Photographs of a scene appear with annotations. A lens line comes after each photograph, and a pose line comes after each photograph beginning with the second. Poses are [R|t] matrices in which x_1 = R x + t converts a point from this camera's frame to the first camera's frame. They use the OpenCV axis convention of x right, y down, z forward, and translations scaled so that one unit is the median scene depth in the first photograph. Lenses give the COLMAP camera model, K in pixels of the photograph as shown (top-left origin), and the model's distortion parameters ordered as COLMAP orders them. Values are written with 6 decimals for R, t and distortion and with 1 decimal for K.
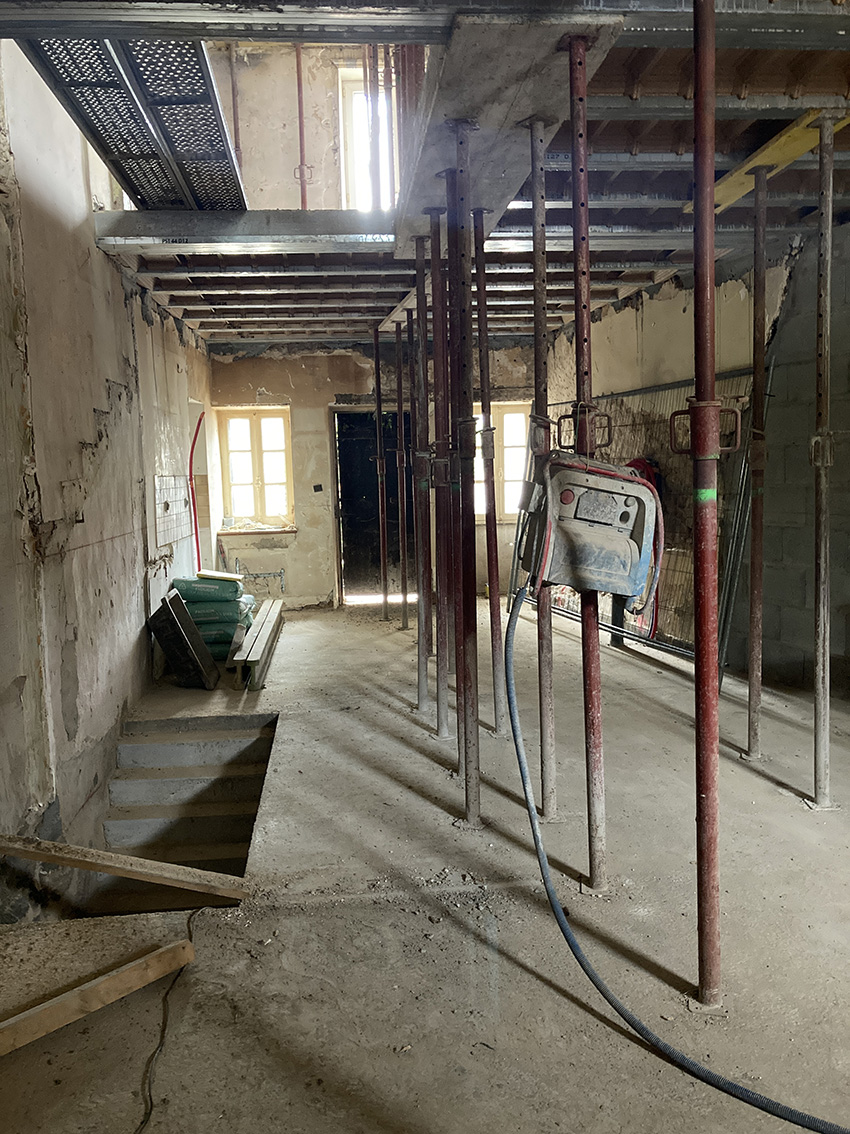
lens RADIAL K [[892.3, 0, 440.8], [0, 892.3, 566.5], [0, 0, 1]] dist [0.006681, 0.004886]
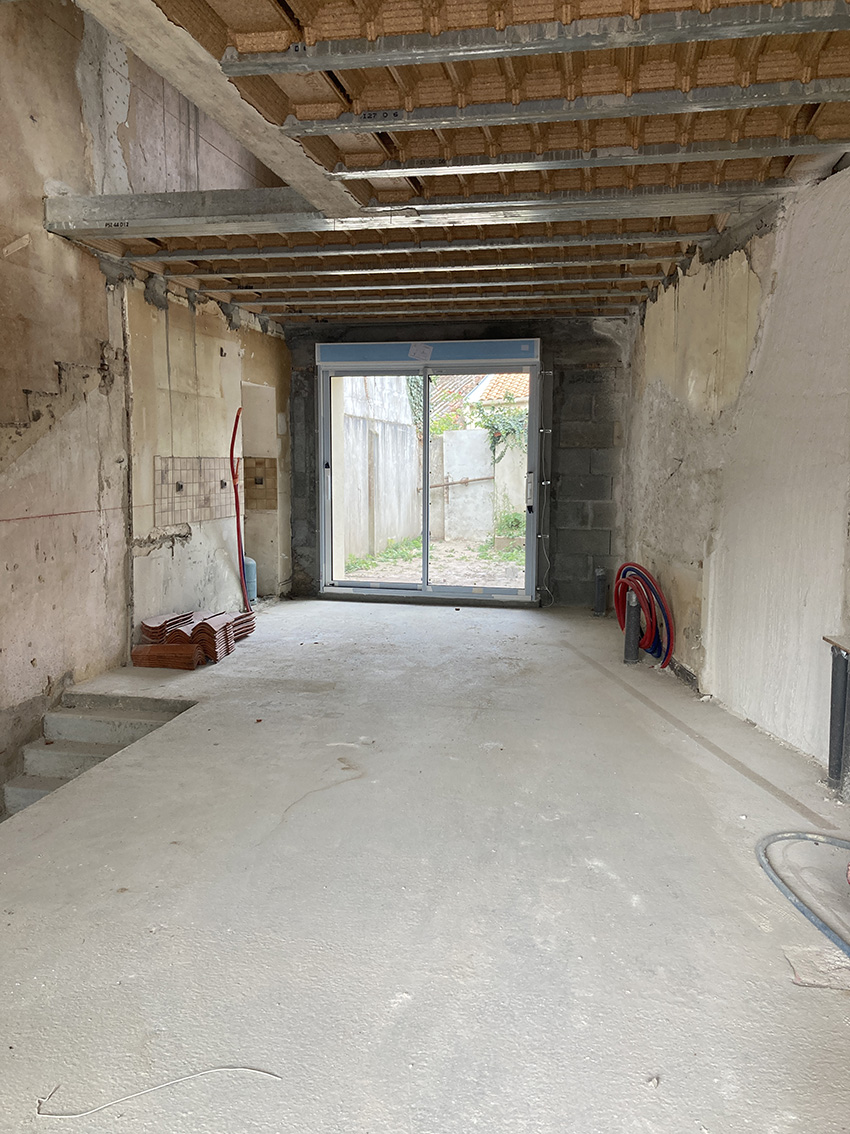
lens RADIAL K [[892.3, 0, 440.8], [0, 892.3, 566.5], [0, 0, 1]] dist [0.006681, 0.004886]
pose [[0.966381, 0.063577, -0.249128, 0.264701], [-0.059560, 0.997945, 0.023638, -0.019729], [0.250119, -0.008005, 0.968182, 0.087894]]
